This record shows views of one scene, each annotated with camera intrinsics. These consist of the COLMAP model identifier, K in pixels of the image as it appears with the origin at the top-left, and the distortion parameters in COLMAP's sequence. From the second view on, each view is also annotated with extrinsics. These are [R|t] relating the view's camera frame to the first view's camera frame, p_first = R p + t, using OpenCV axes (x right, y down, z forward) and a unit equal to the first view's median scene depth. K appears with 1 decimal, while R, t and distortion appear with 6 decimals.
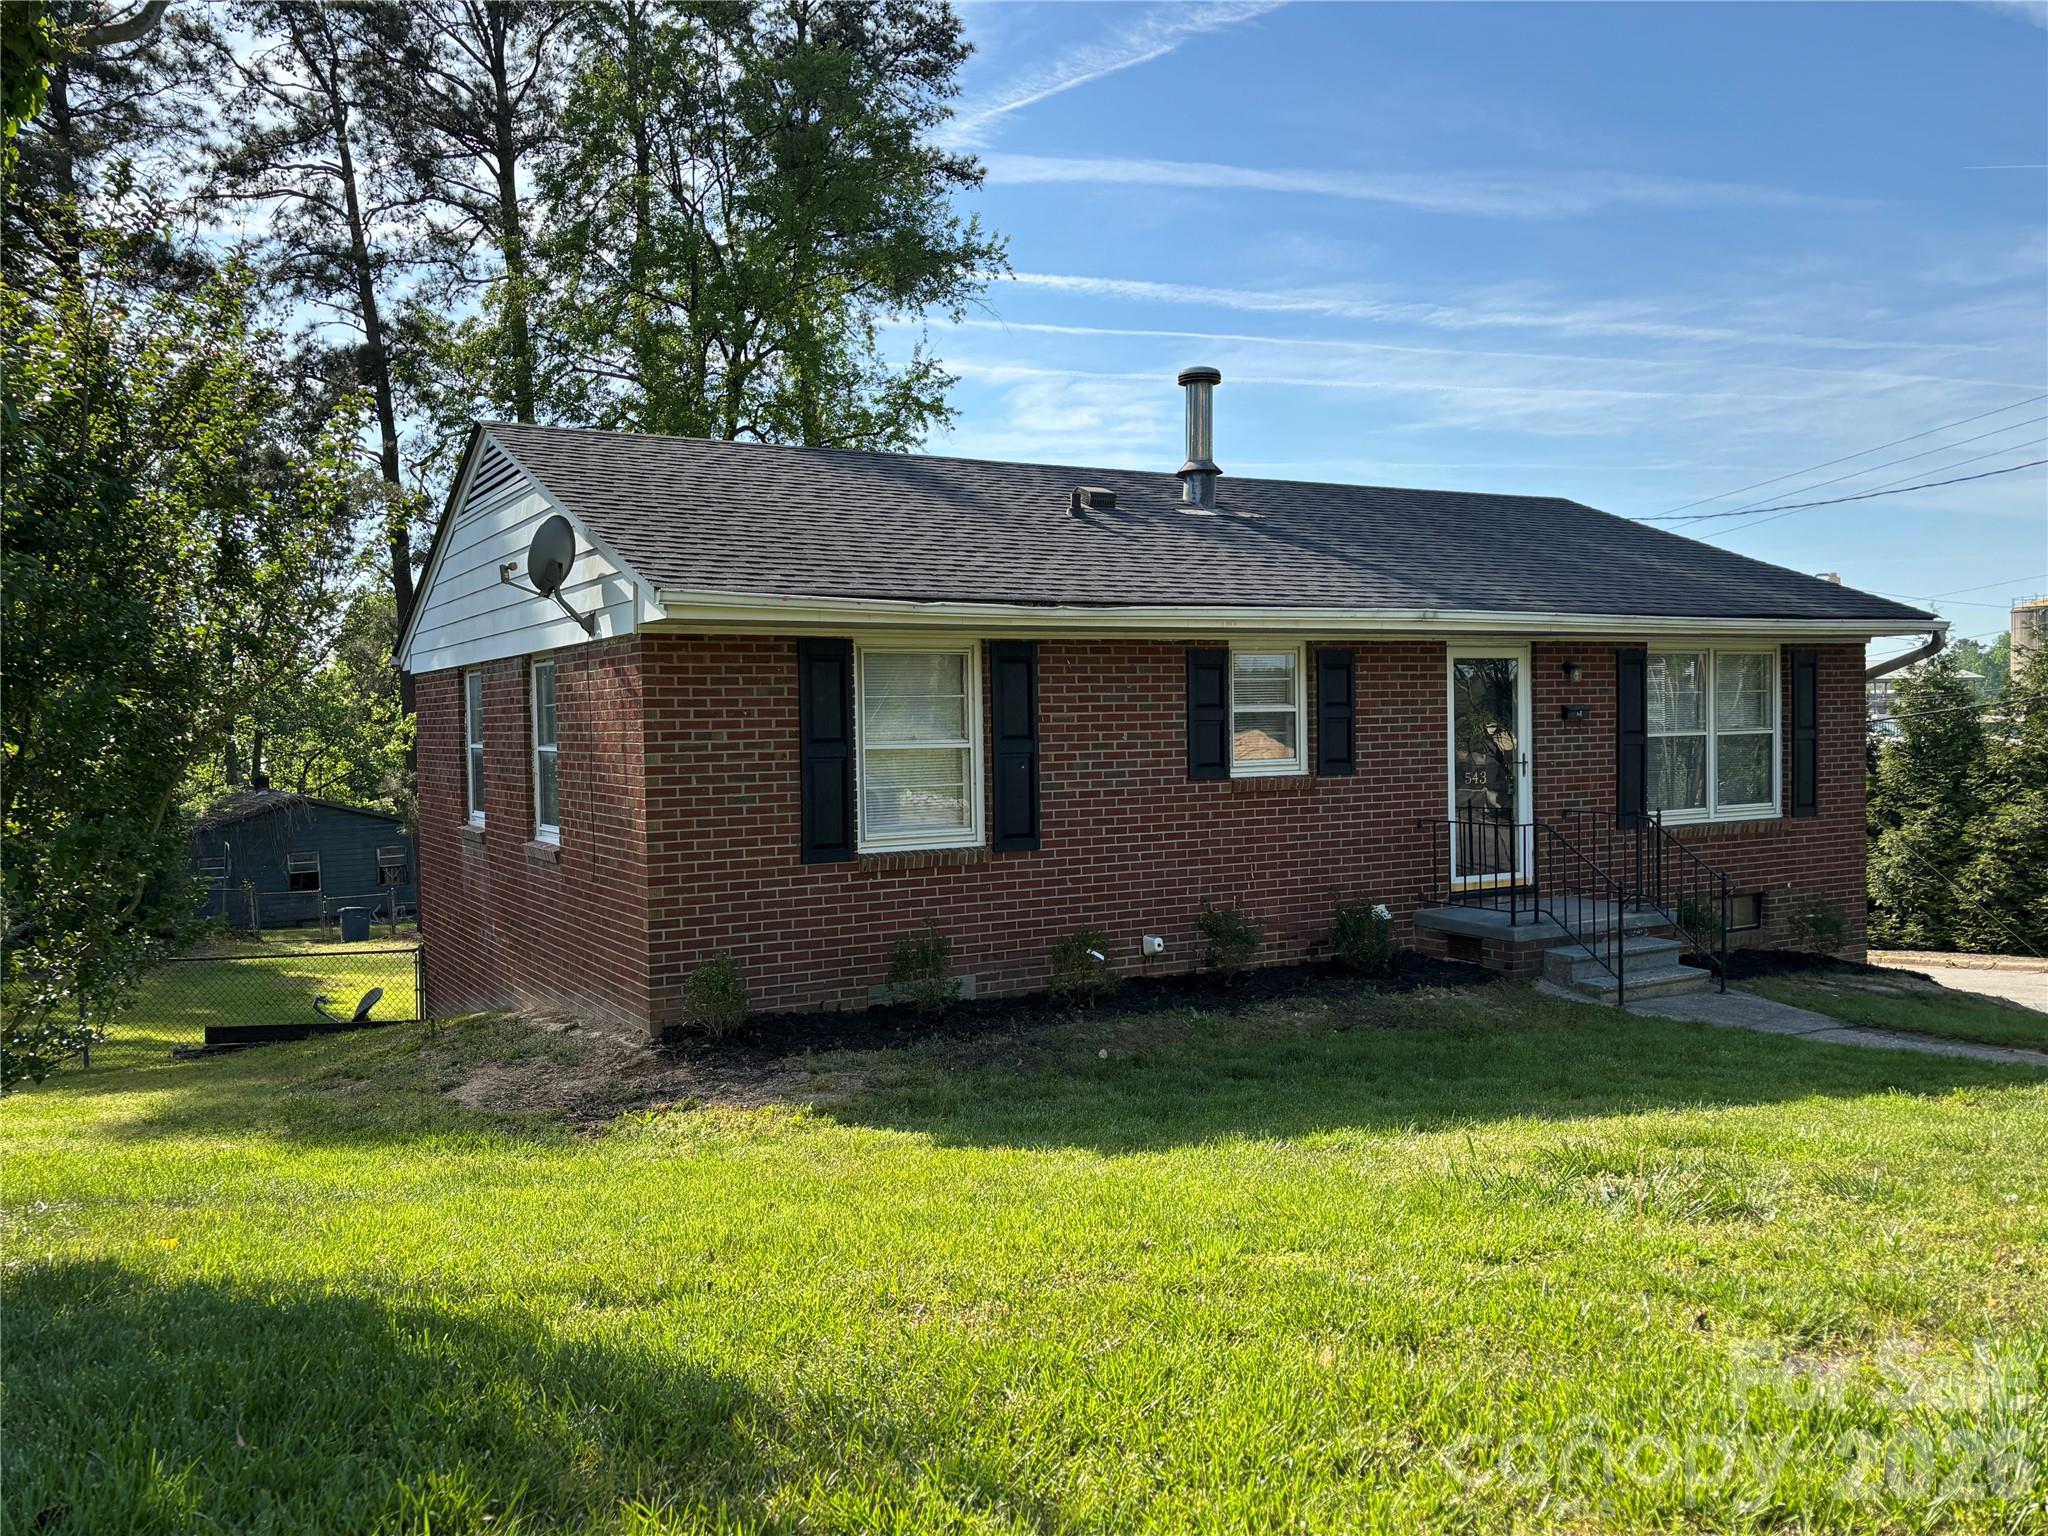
lens RADIAL K [[1655.9, 0, 1024.0], [0, 1655.9, 768.0], [0, 0, 1]] dist [0.011427, -0.003063]
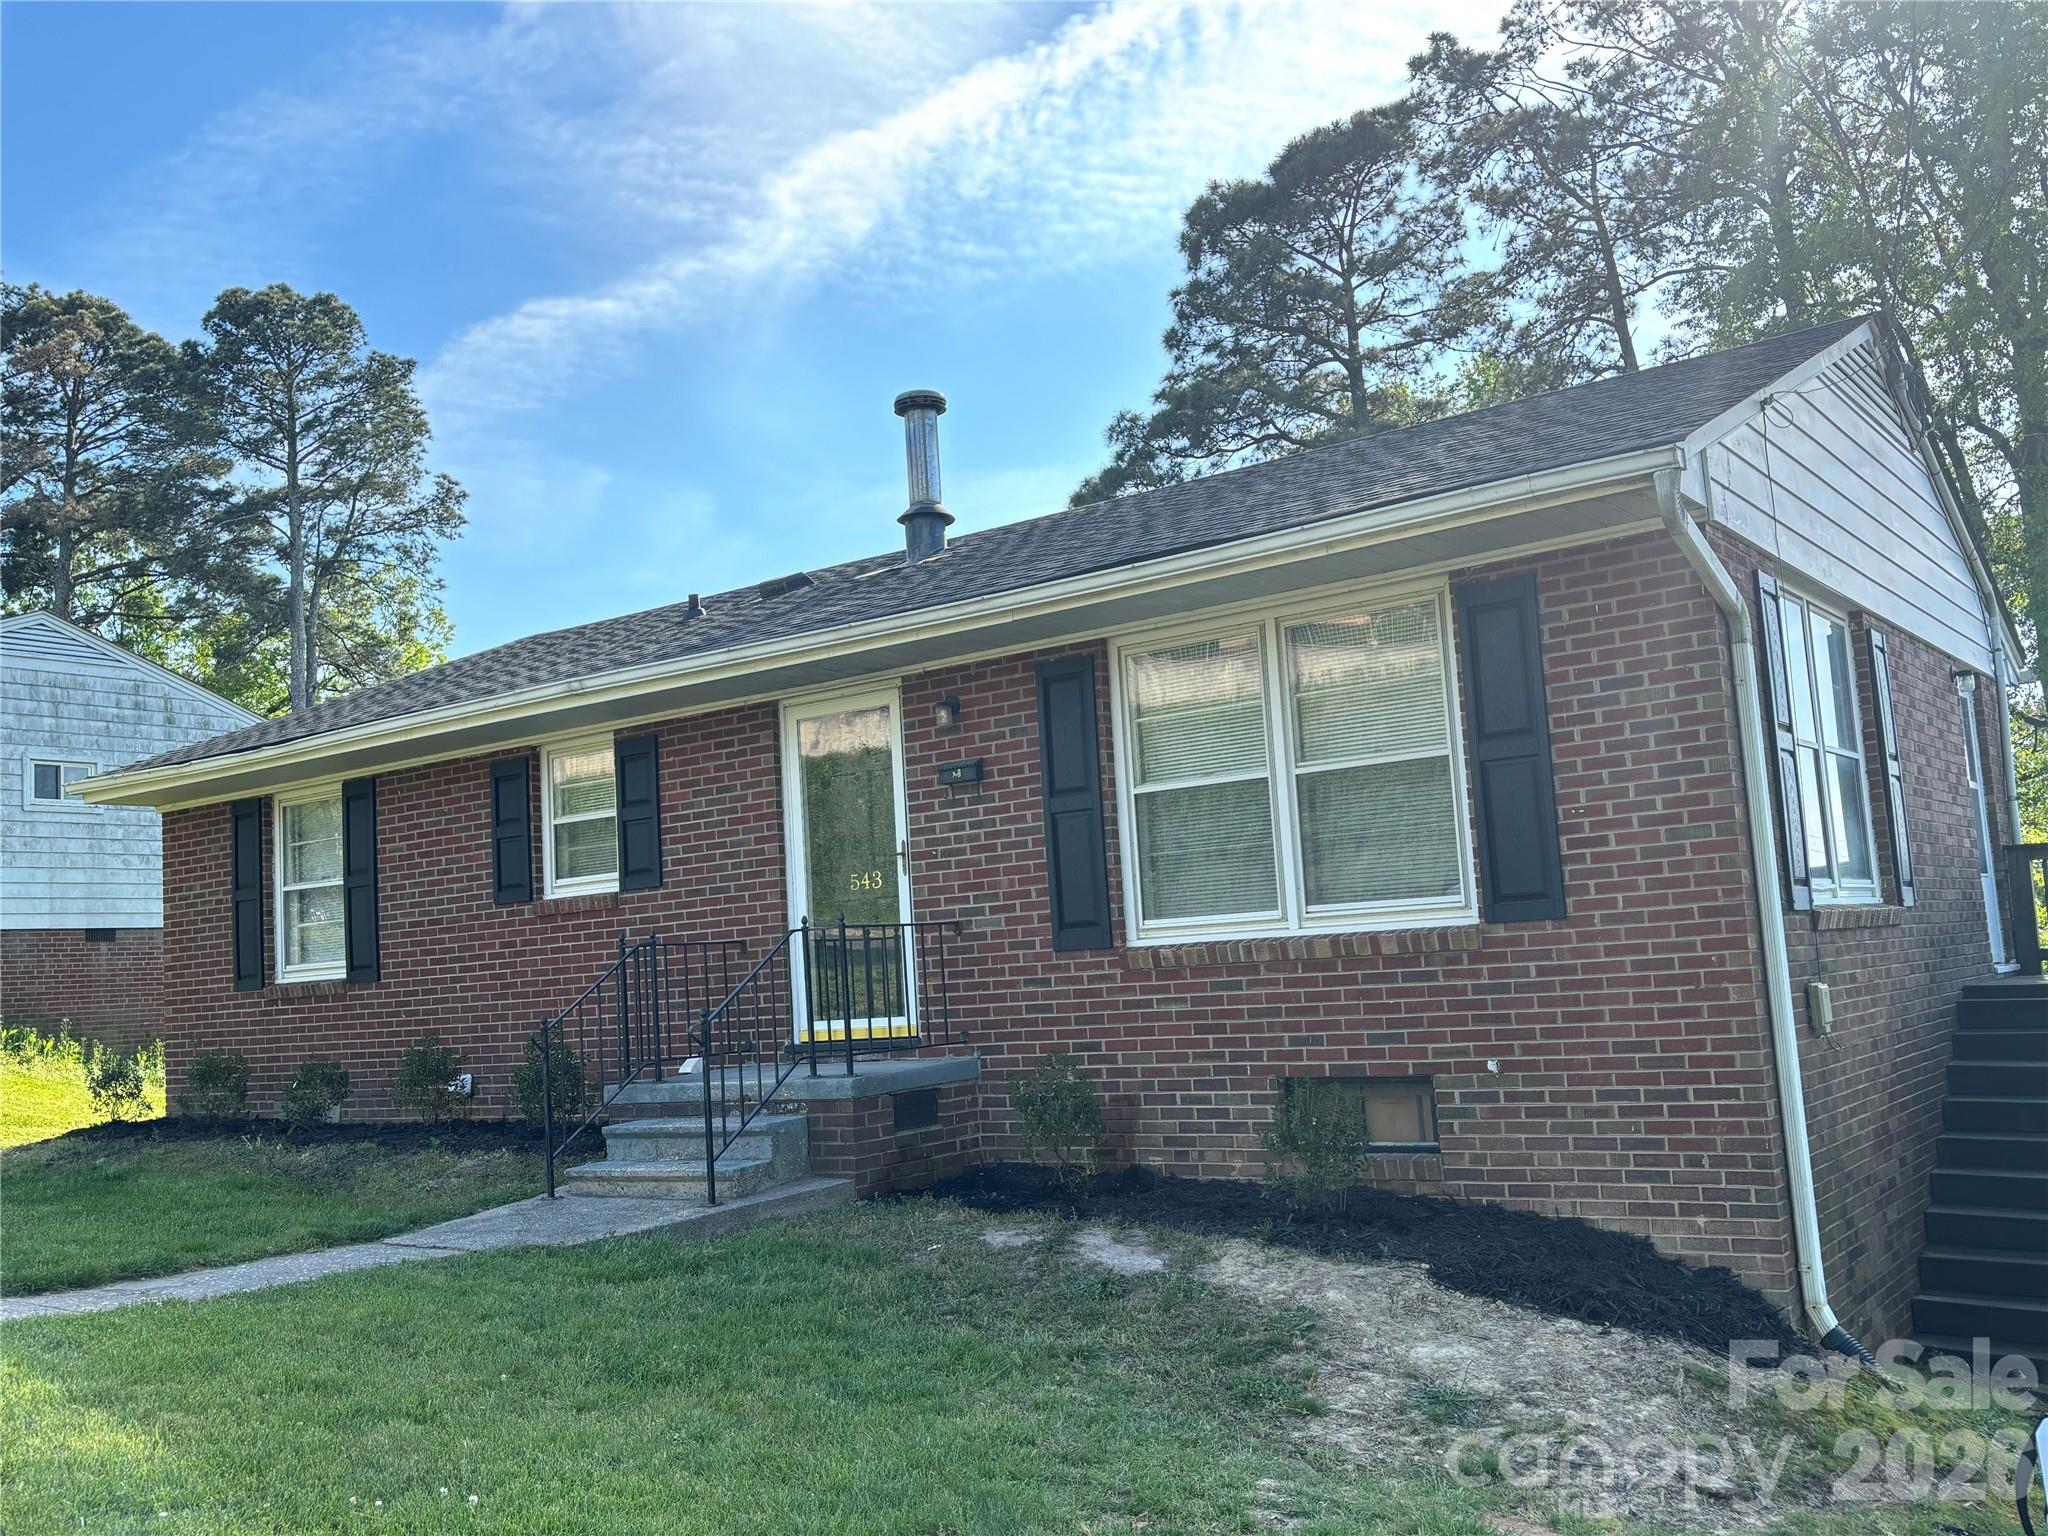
lens RADIAL K [[1837.0, 0, 1024.0], [0, 1837.0, 768.0], [0, 0, 1]] dist [0.236742, -0.855454]
pose [[0.410069, -0.105196, -0.905967, 1.117891], [0.031016, 0.994360, -0.101421, 0.043899], [0.911527, 0.013490, 0.411019, 0.812051]]
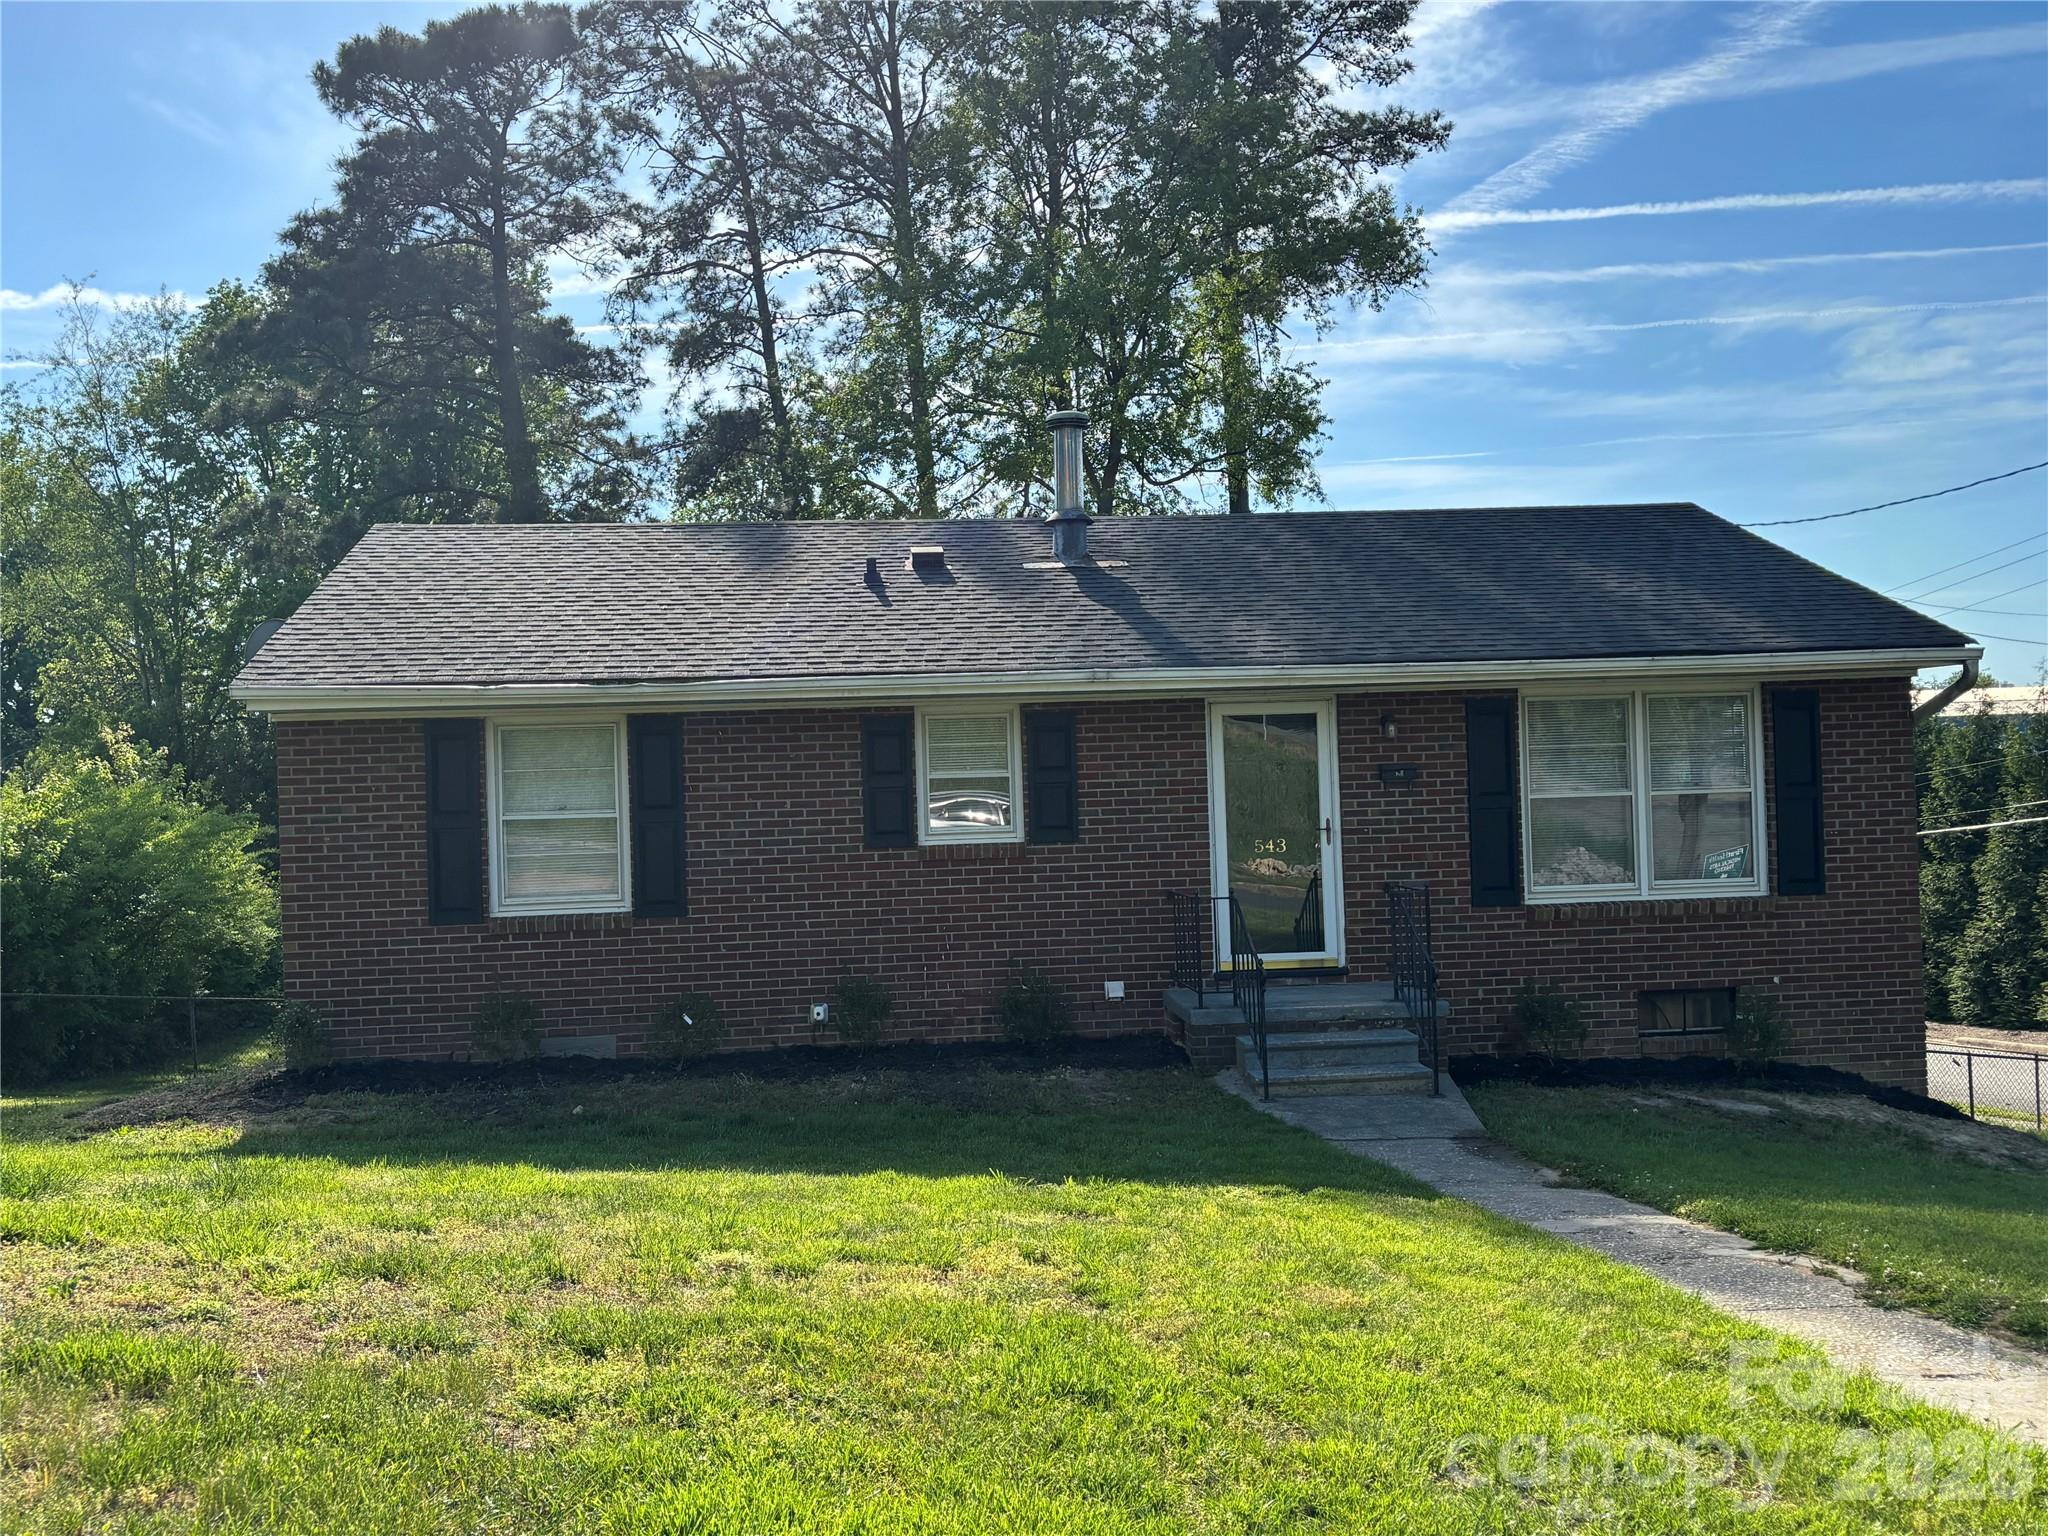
lens RADIAL K [[1930.1, 0, 1024.0], [0, 1930.1, 768.0], [0, 0, 1]] dist [0.109832, -0.297413]
pose [[0.914903, -0.011011, -0.403522, 0.632215], [0.001118, 0.999693, -0.024744, -0.011732], [0.403671, 0.022187, 0.914635, -0.020193]]
